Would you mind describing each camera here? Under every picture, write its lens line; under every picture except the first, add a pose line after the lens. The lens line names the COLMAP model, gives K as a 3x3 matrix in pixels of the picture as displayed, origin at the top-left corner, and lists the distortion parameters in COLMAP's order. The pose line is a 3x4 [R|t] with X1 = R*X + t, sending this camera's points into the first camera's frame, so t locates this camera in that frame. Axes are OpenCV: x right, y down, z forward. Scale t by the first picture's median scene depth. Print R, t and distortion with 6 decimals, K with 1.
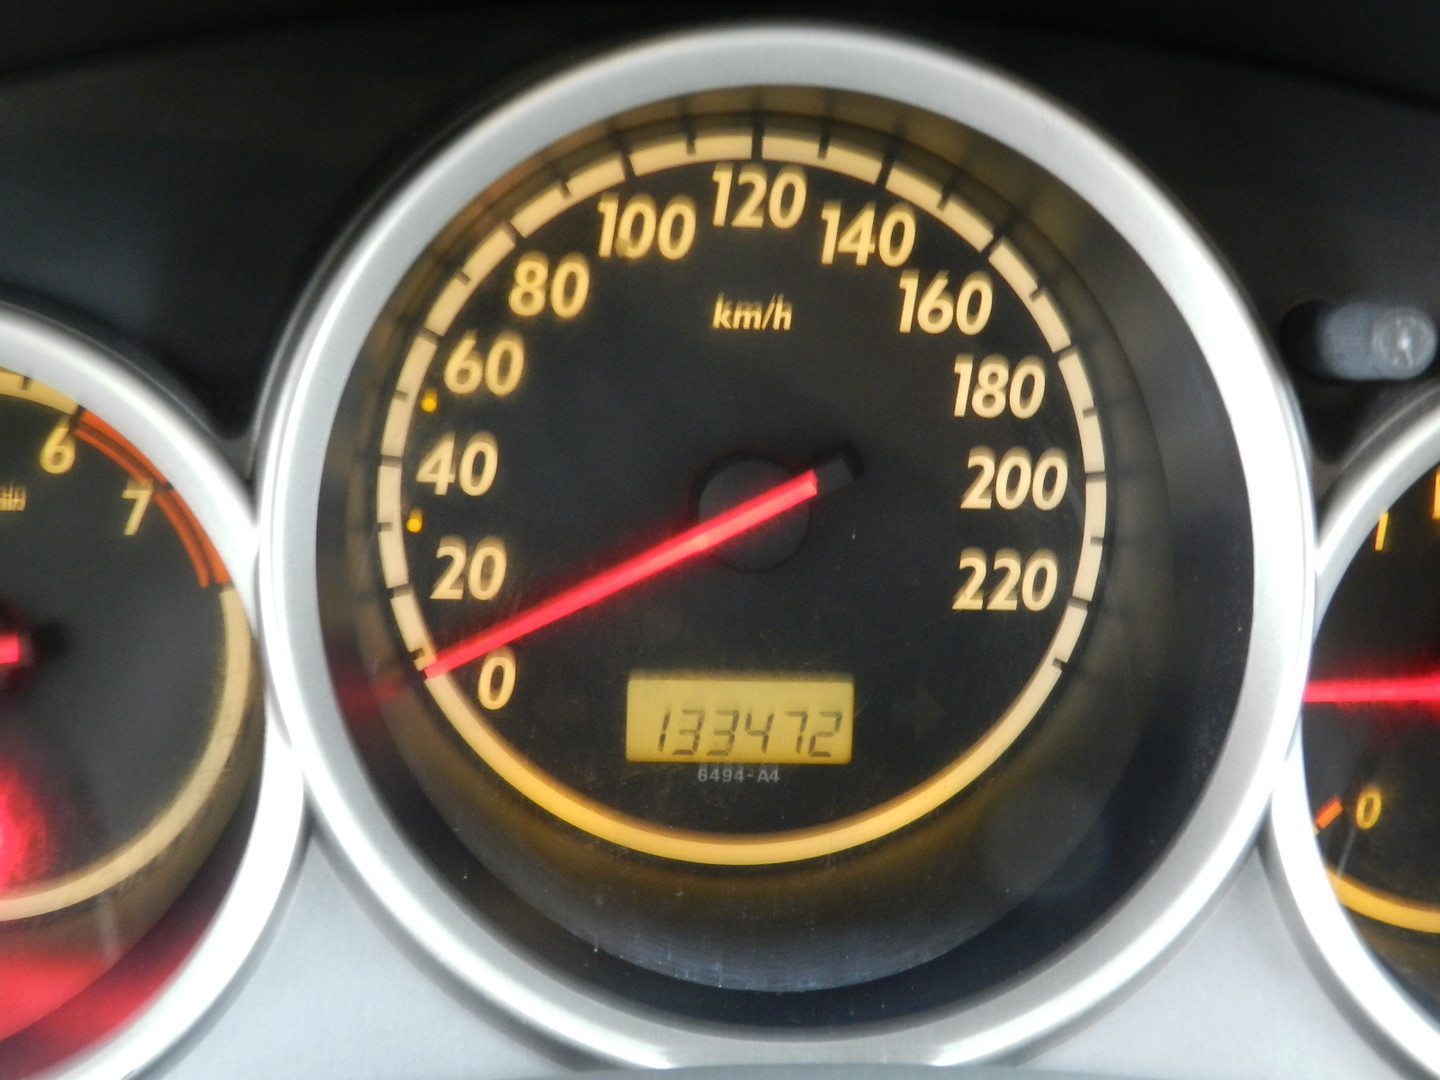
lens RADIAL K [[2374.3, 0, 722.4], [0, 2374.3, 546.3], [0, 0, 1]] dist [-0.003851, 0.000000]
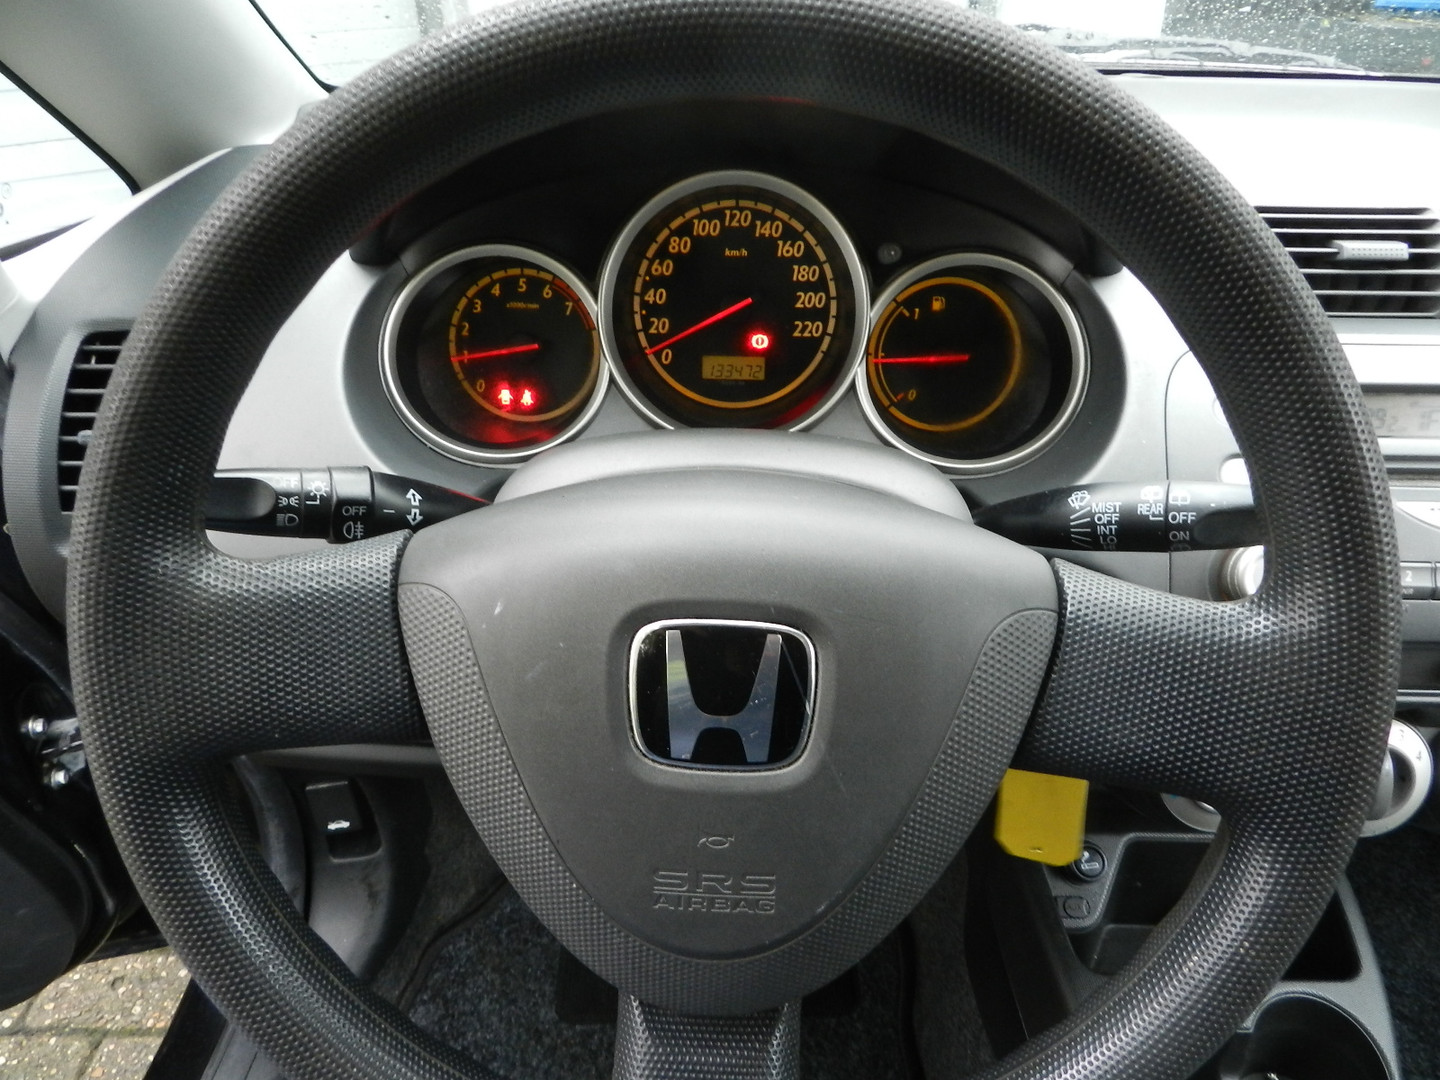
lens RADIAL K [[966.8, 0, 723.6], [0, 966.8, 540.5], [0, 0, 1]] dist [0.008226, -0.002202]
pose [[0.995787, 0.016543, -0.090192, 0.132899], [-0.000449, 0.984460, 0.175608, 0.074580], [0.091696, -0.174827, 0.980320, -0.510424]]
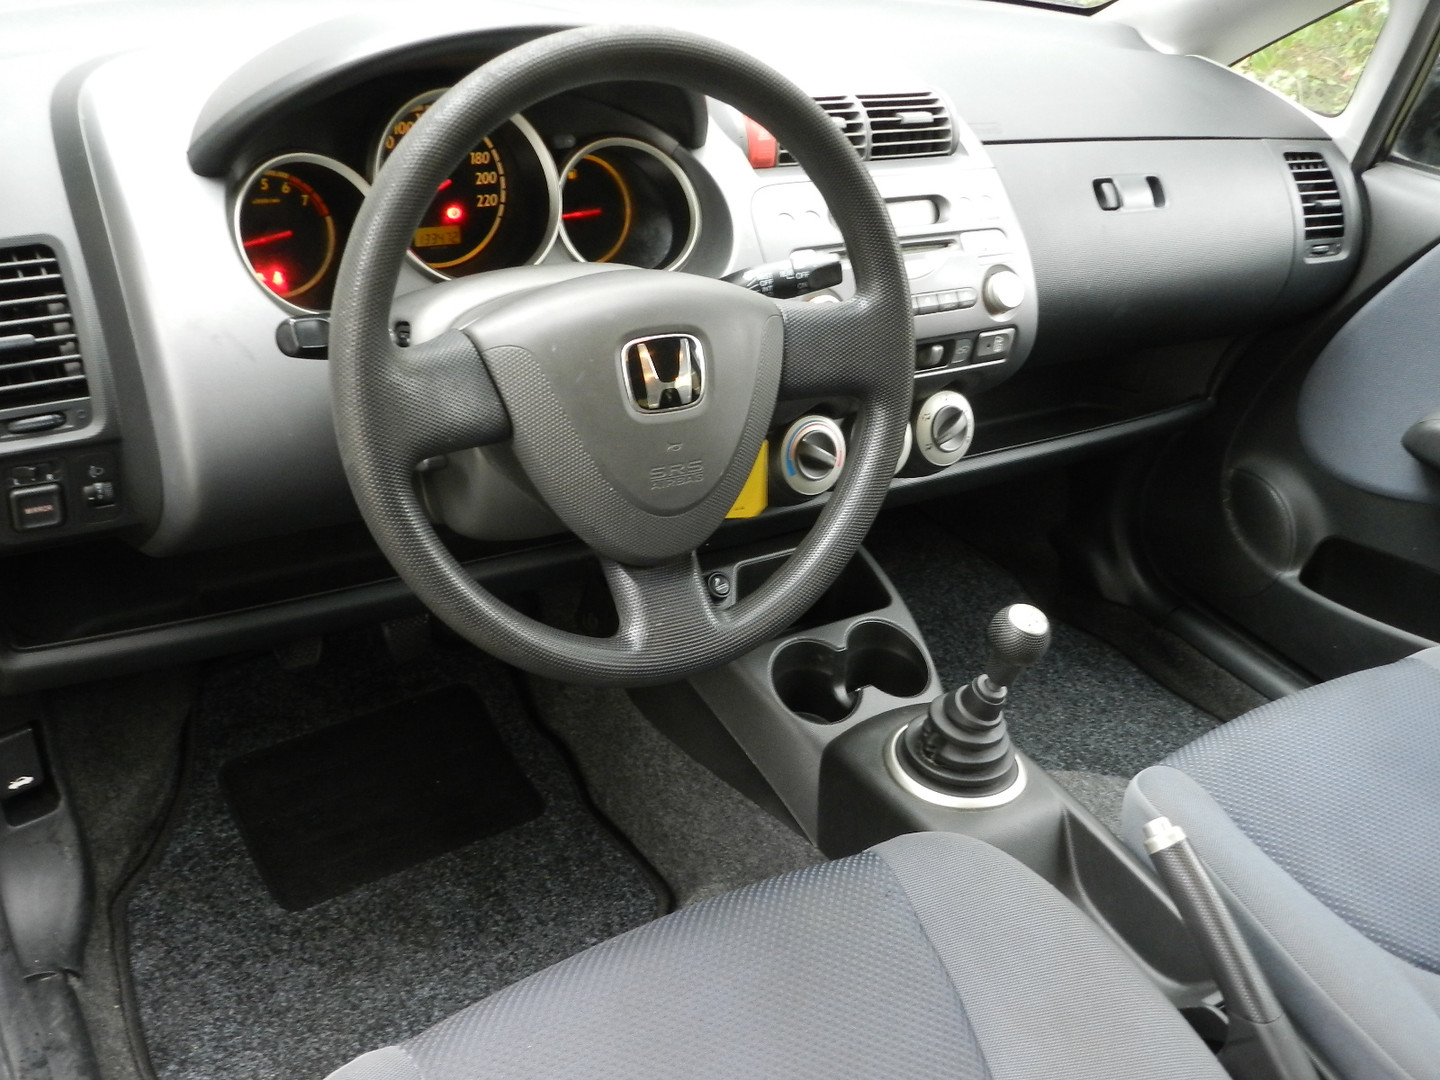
lens RADIAL K [[1349.9, 0, 725.9], [0, 1349.9, 542.4], [0, 0, 1]] dist [0.004275, 0.000000]
pose [[0.868850, -0.204484, 0.450872, -0.831145], [0.105282, 0.966199, 0.235318, 0.091778], [-0.483751, -0.156988, 0.861011, -1.672042]]
